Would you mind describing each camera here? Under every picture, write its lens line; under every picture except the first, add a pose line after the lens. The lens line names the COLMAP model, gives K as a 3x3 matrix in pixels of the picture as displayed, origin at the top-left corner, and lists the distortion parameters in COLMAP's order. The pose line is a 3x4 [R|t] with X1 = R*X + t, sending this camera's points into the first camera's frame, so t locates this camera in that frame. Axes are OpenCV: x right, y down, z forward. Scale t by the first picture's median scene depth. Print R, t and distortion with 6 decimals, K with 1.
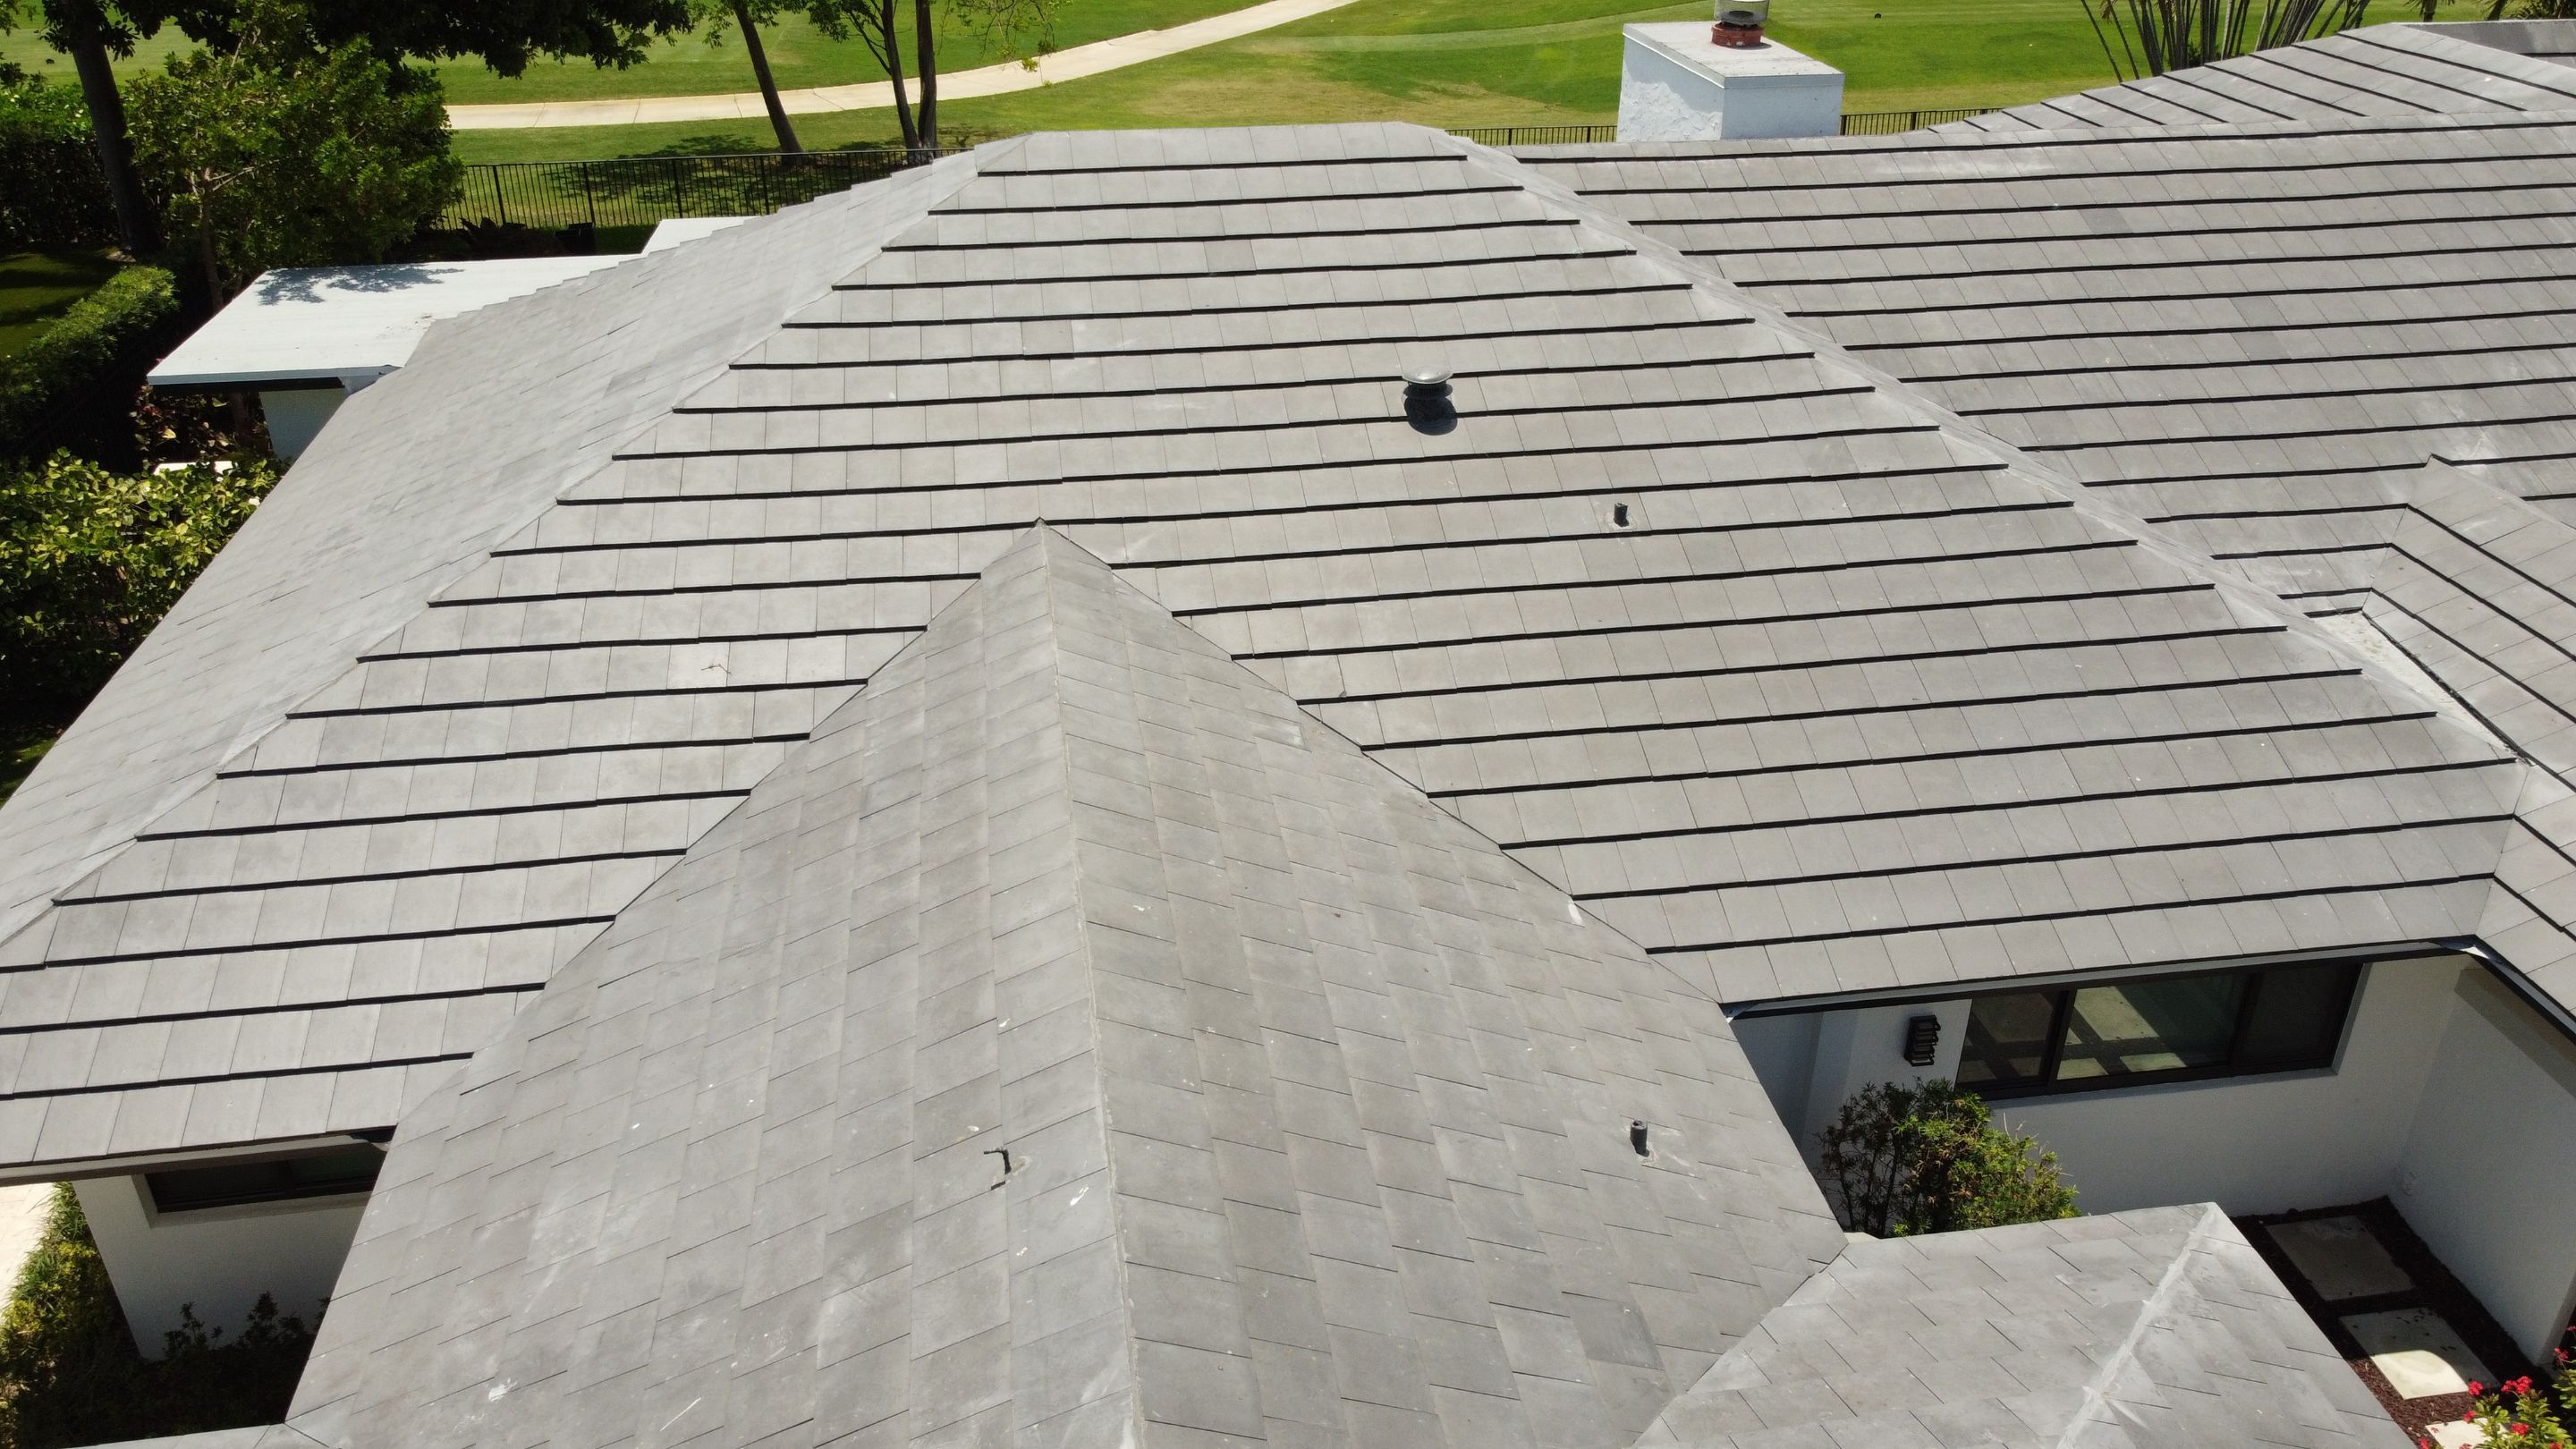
lens RADIAL K [[1955.6, 0, 1283.8], [0, 1955.6, 709.0], [0, 0, 1]] dist [0.005871, -0.010730]
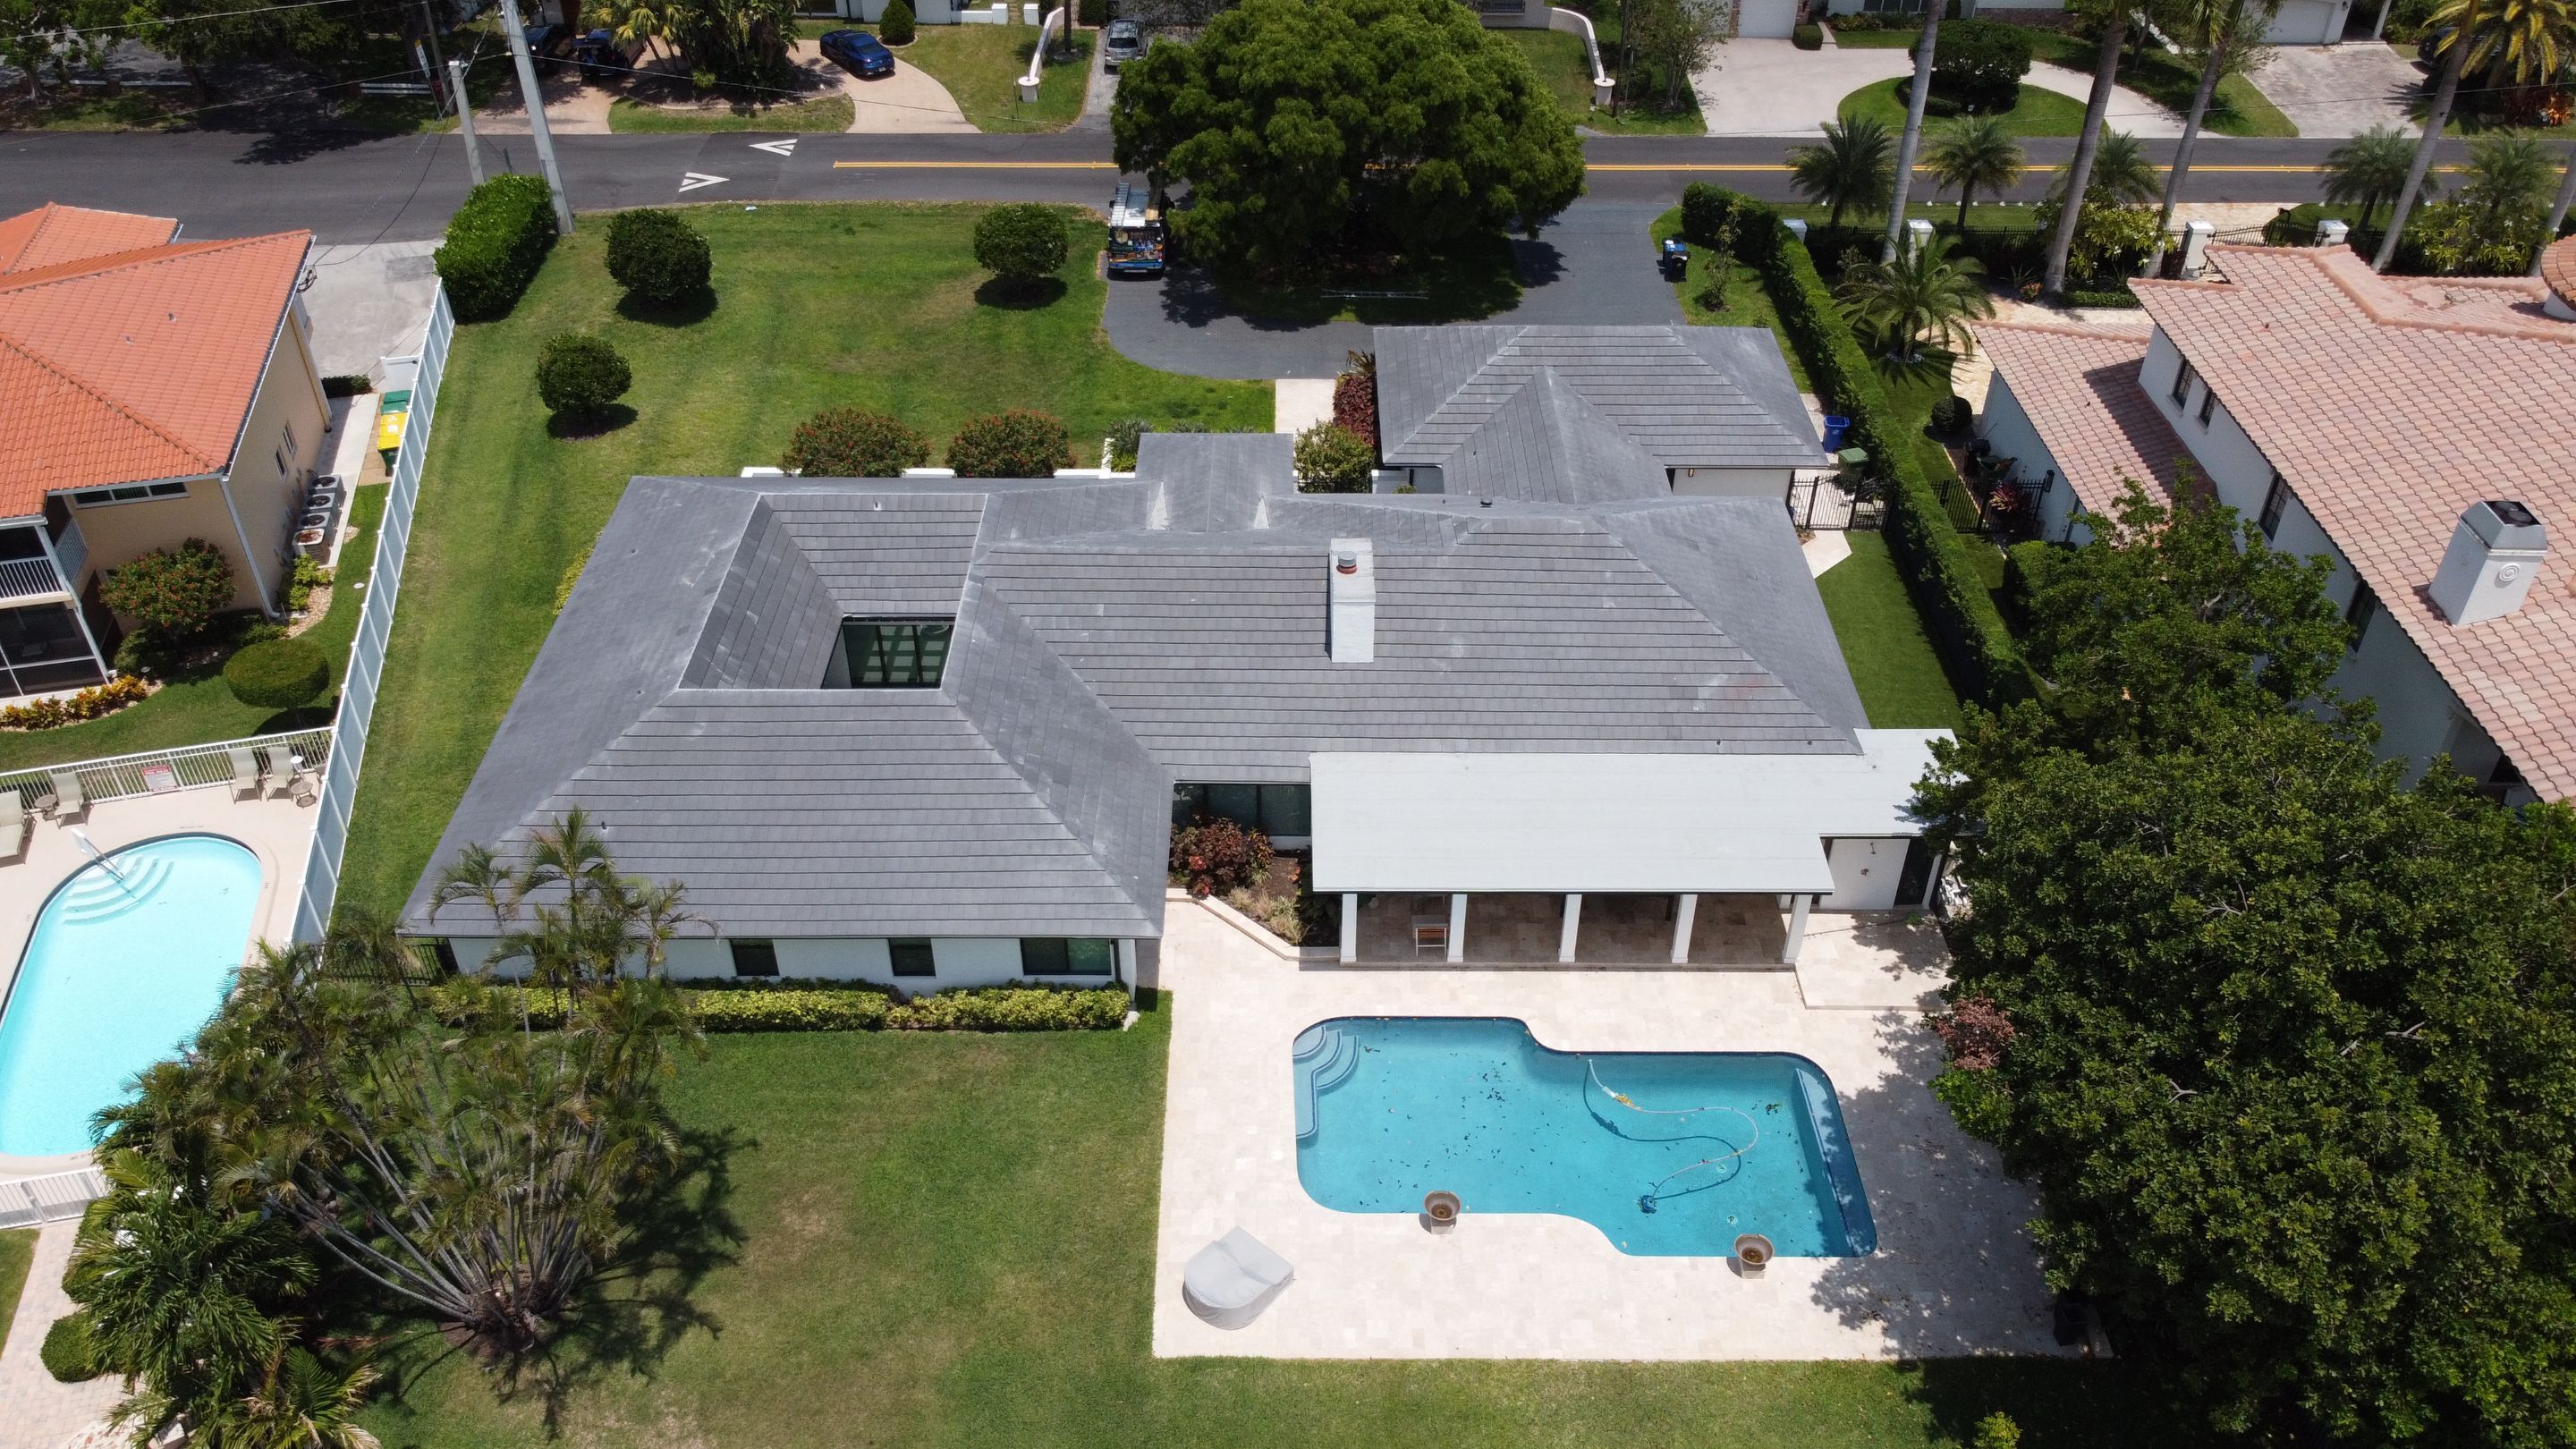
lens RADIAL K [[1958.6, 0, 1285.0], [0, 1958.6, 700.2], [0, 0, 1]] dist [0.001704, -0.005700]
pose [[-0.988031, -0.092567, 0.123394, -0.053838], [0.071816, 0.431915, 0.899051, -3.611783], [-0.136518, 0.897152, -0.420097, 3.068626]]
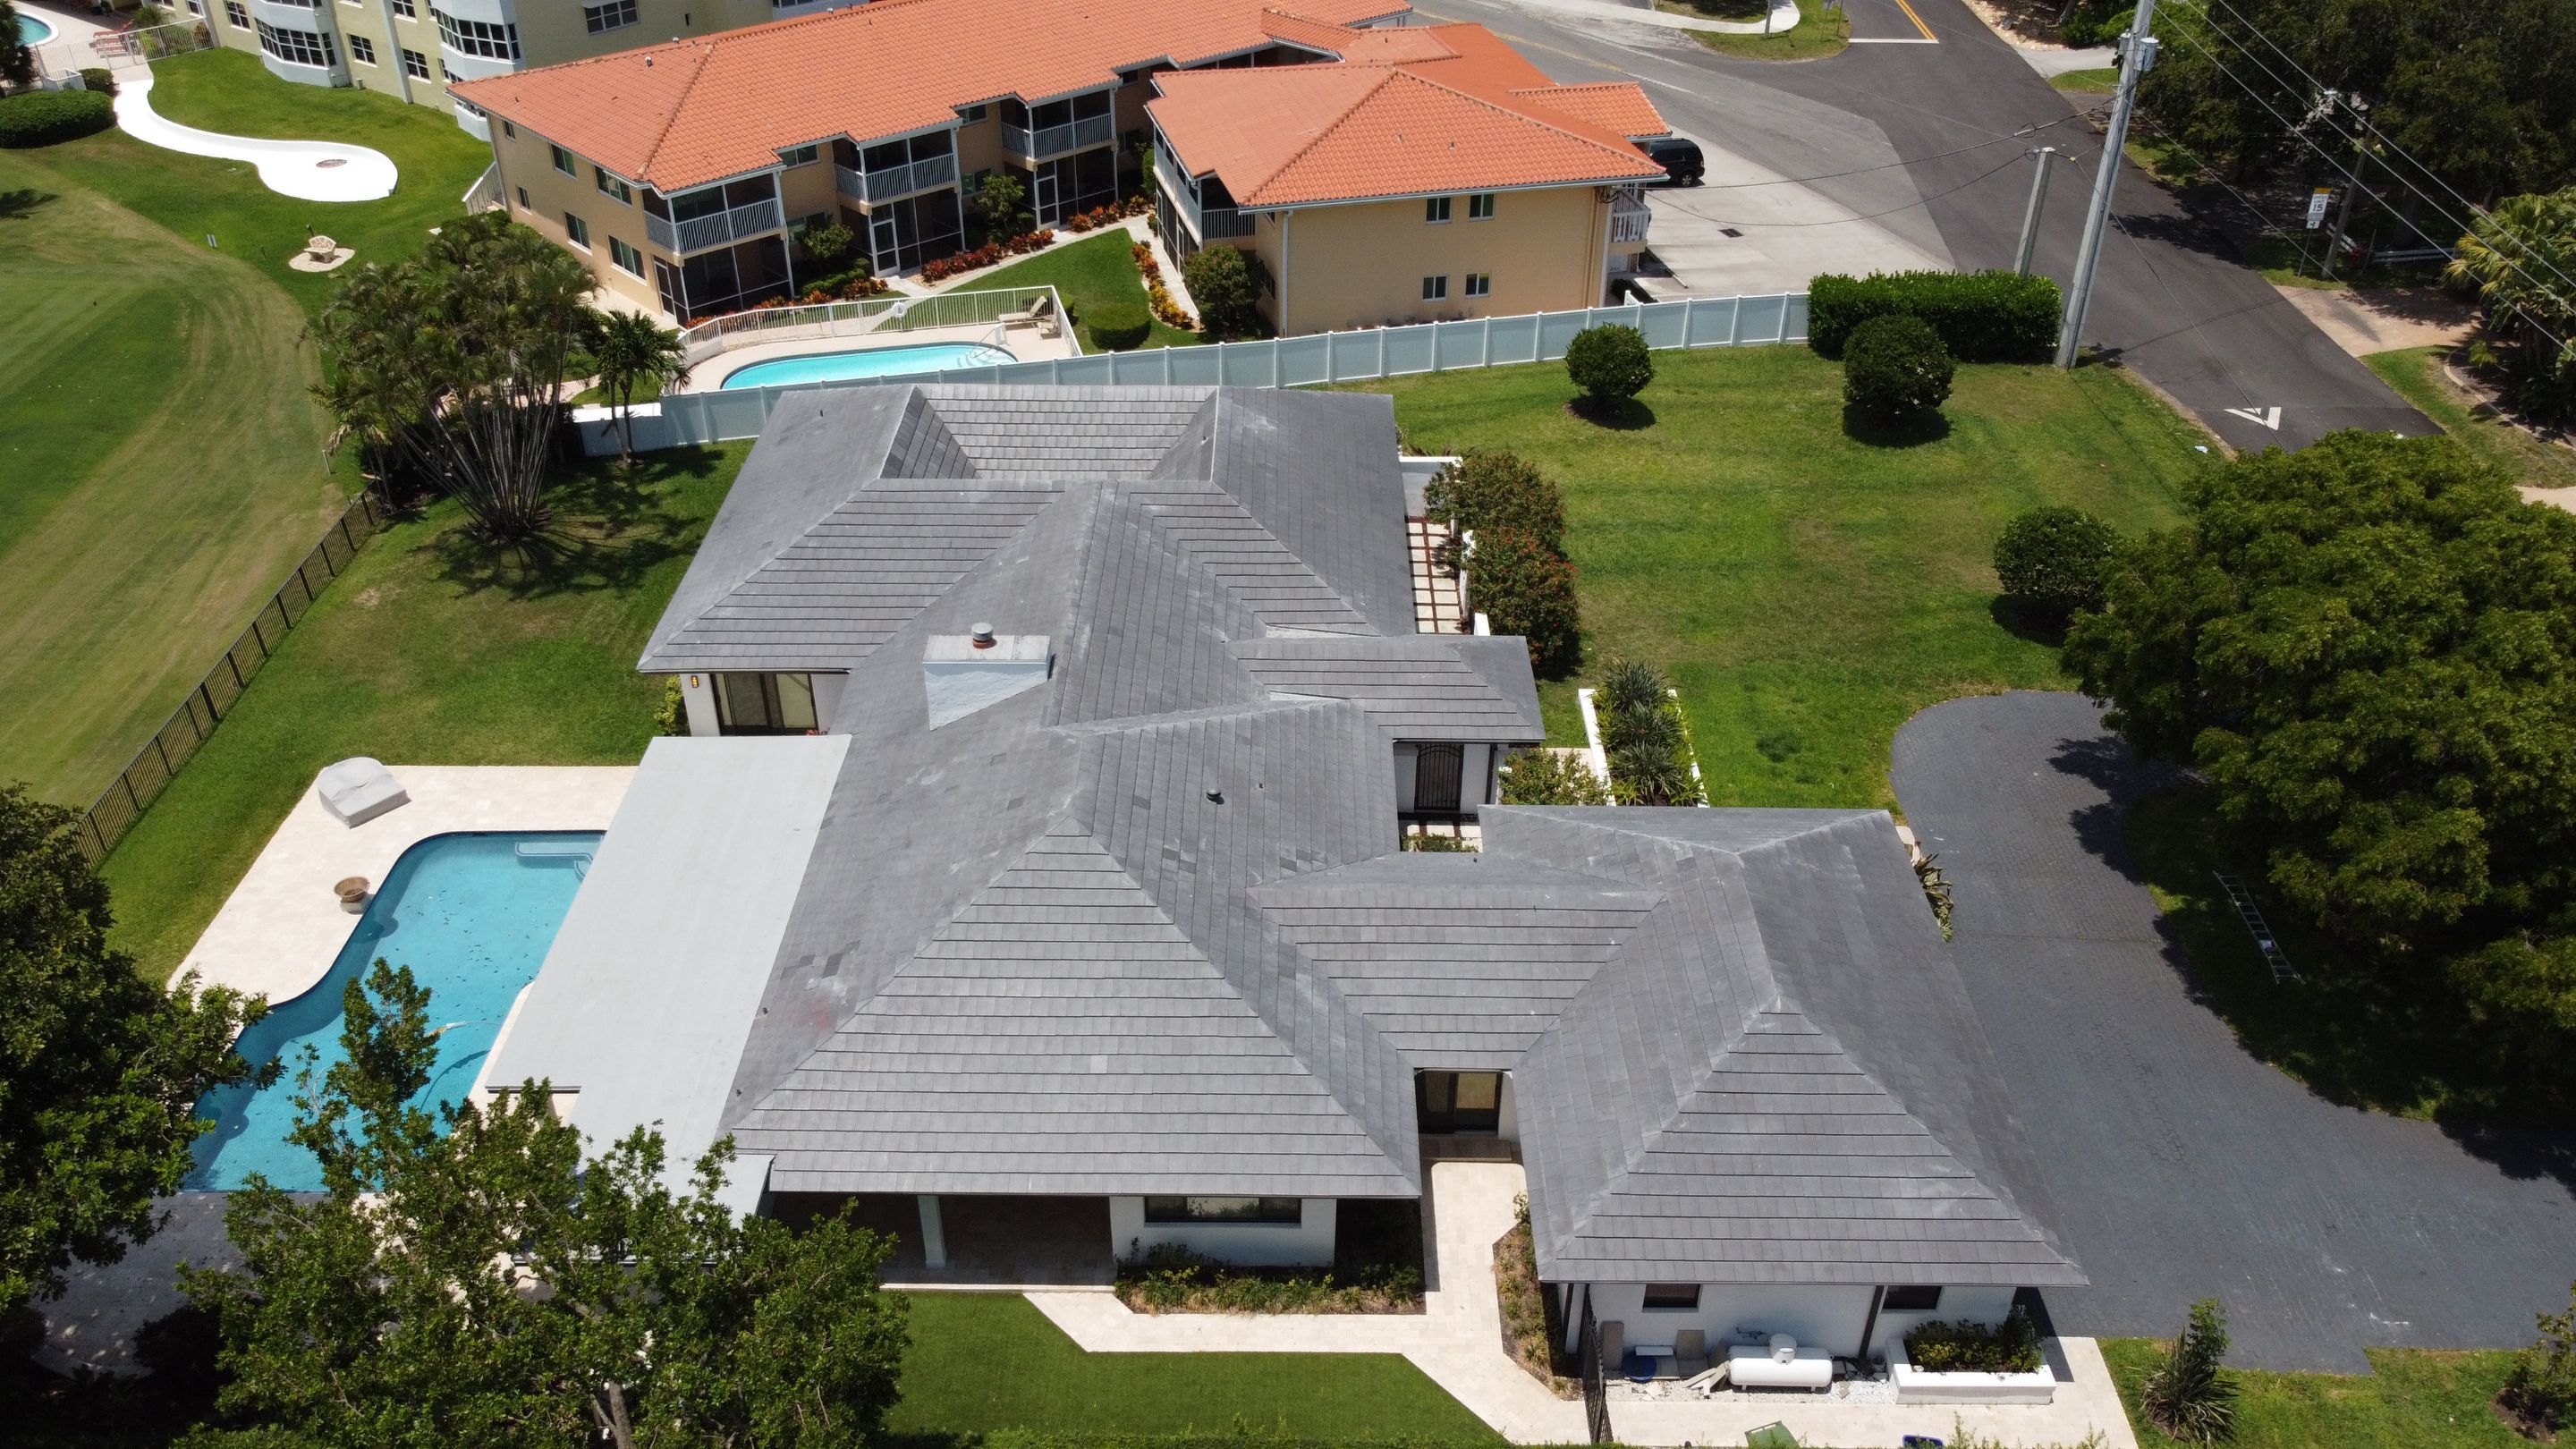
lens RADIAL K [[1955.6, 0, 1283.8], [0, 1955.6, 709.0], [0, 0, 1]] dist [0.005871, -0.010730]
pose [[0.155958, -0.541096, 0.826373, -2.397226], [0.459960, 0.780153, 0.424025, -1.523386], [-0.874136, 0.313968, 0.370554, -0.316366]]
